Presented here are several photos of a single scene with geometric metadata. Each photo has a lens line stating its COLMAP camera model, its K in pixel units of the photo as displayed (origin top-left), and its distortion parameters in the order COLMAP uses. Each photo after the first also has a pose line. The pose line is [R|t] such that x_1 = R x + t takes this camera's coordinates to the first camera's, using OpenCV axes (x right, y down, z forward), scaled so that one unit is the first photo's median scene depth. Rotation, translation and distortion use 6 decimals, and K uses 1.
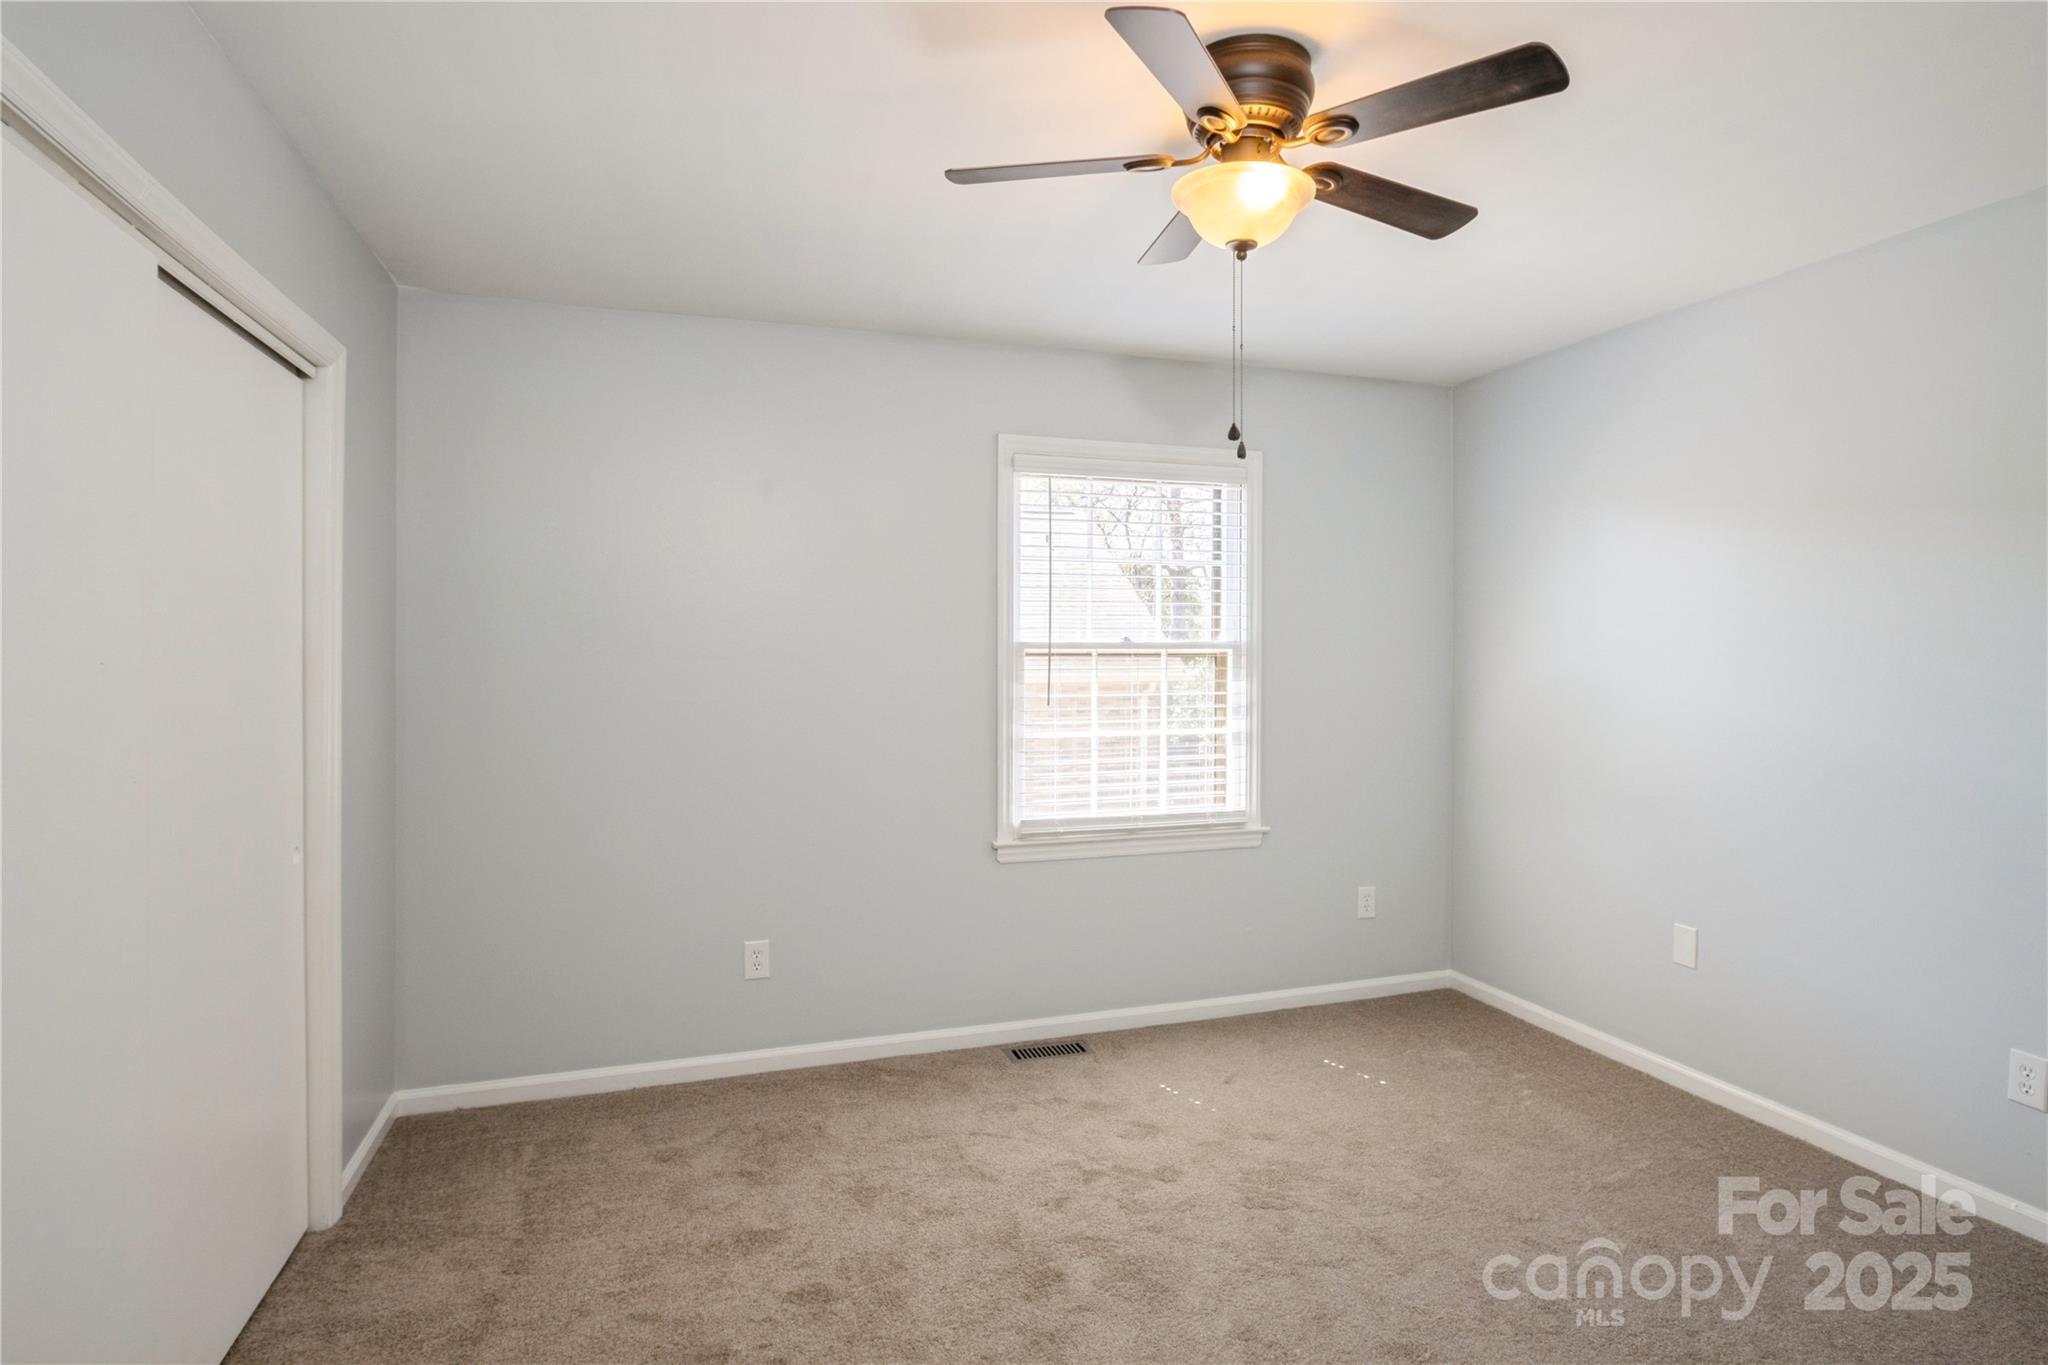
lens RADIAL K [[1052.5, 0, 1049.9], [0, 1052.5, 654.7], [0, 0, 1]] dist [0.045100, 0.001246]
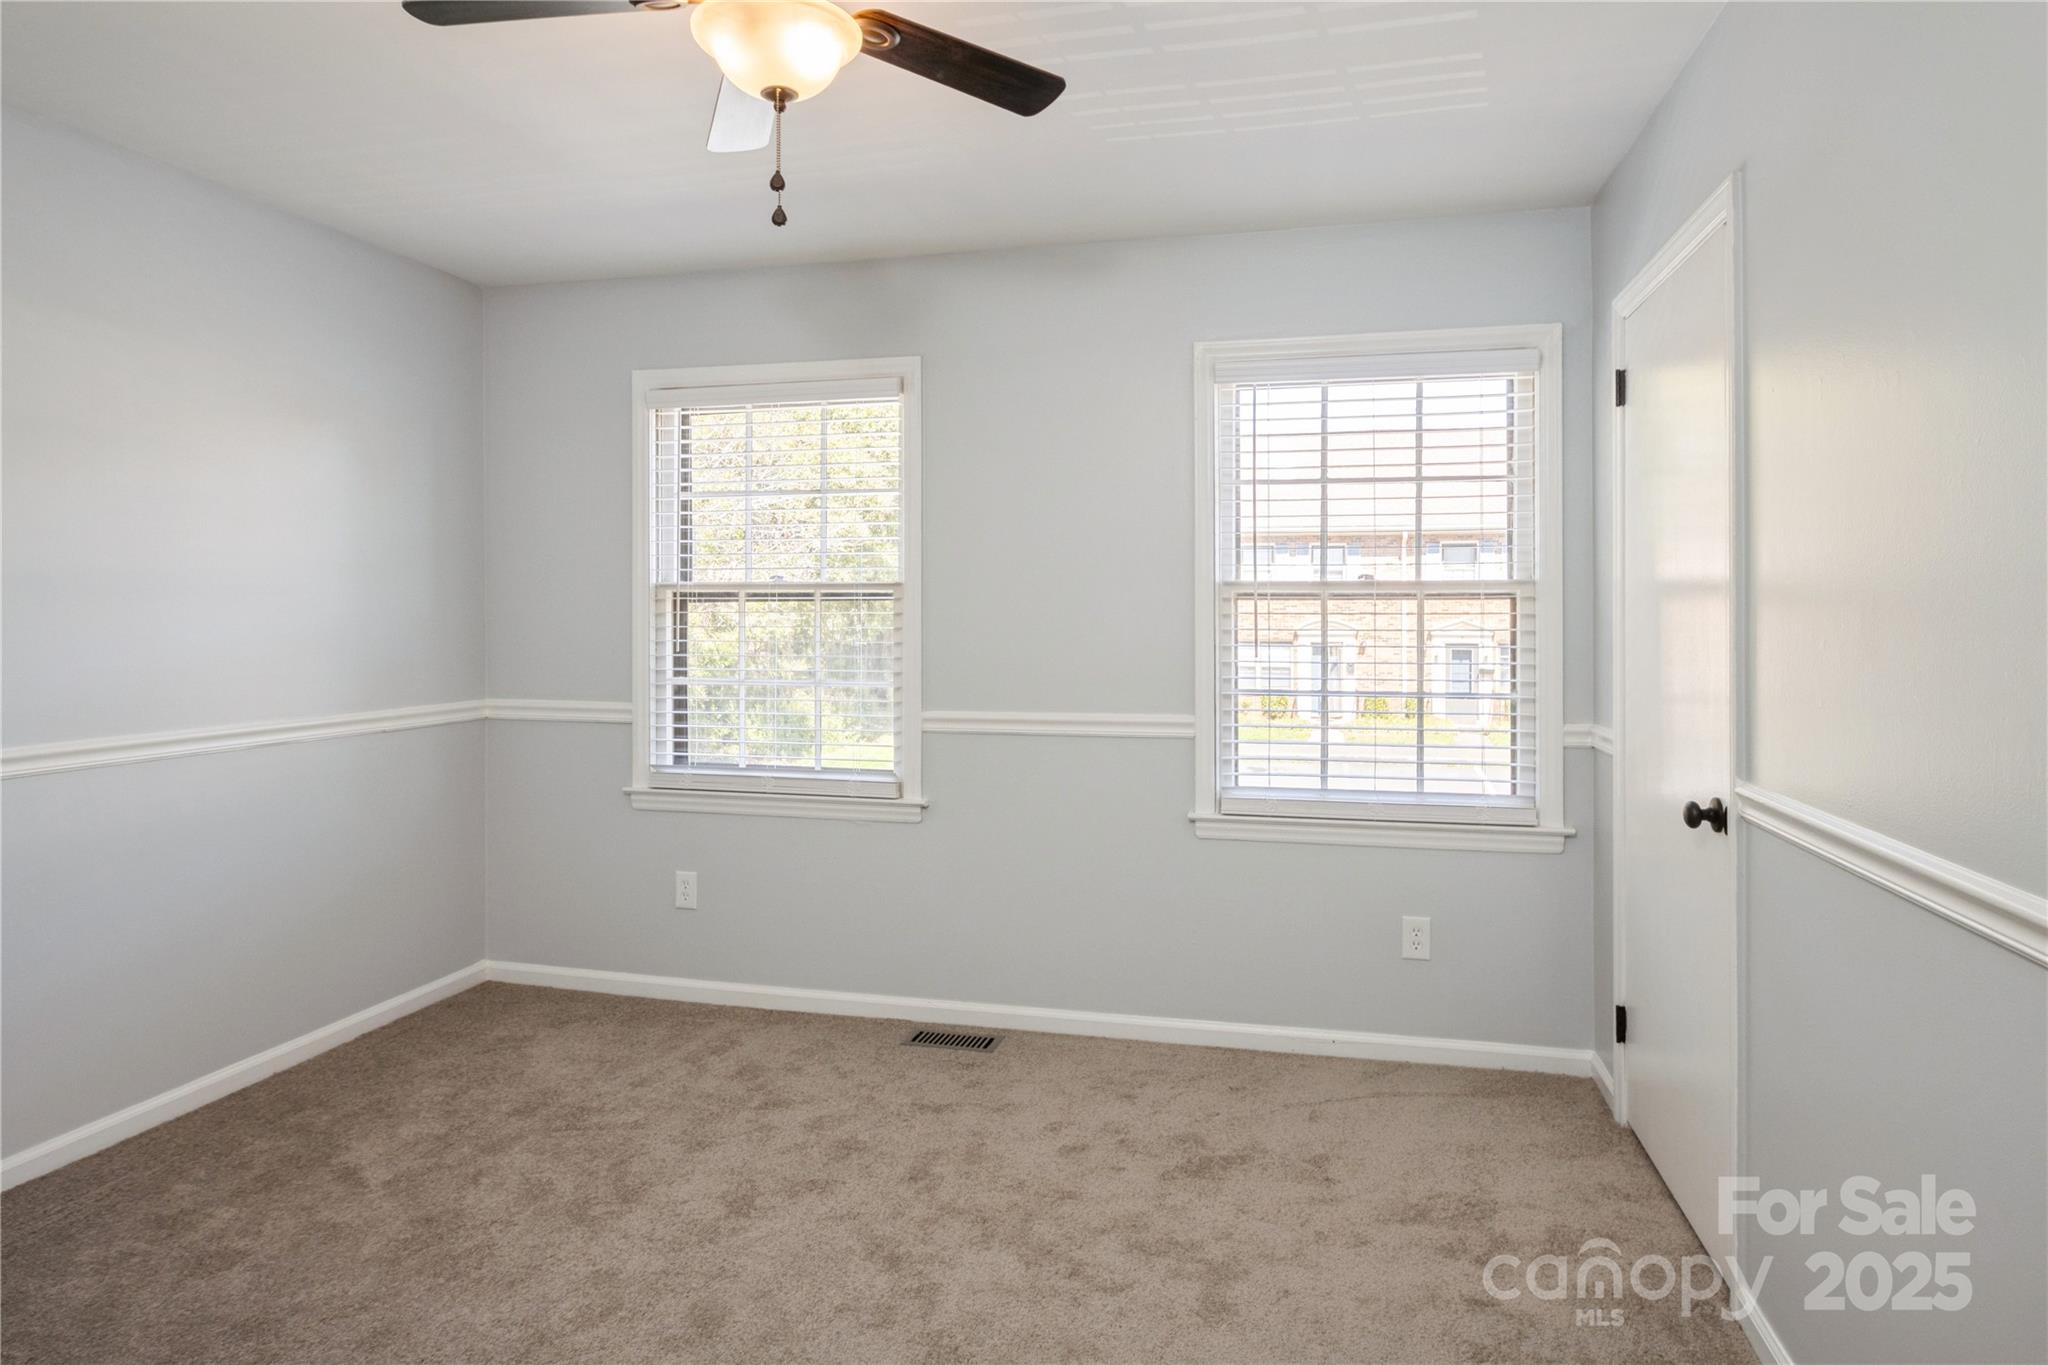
lens RADIAL K [[1164.3, 0, 1028.9], [0, 1164.3, 583.7], [0, 0, 1]] dist [0.024624, 0.000307]
pose [[0.842051, -0.003223, -0.539388, 0.596649], [-0.001885, 0.999958, -0.008916, -0.001887], [0.539395, 0.008525, 0.842010, 0.207285]]
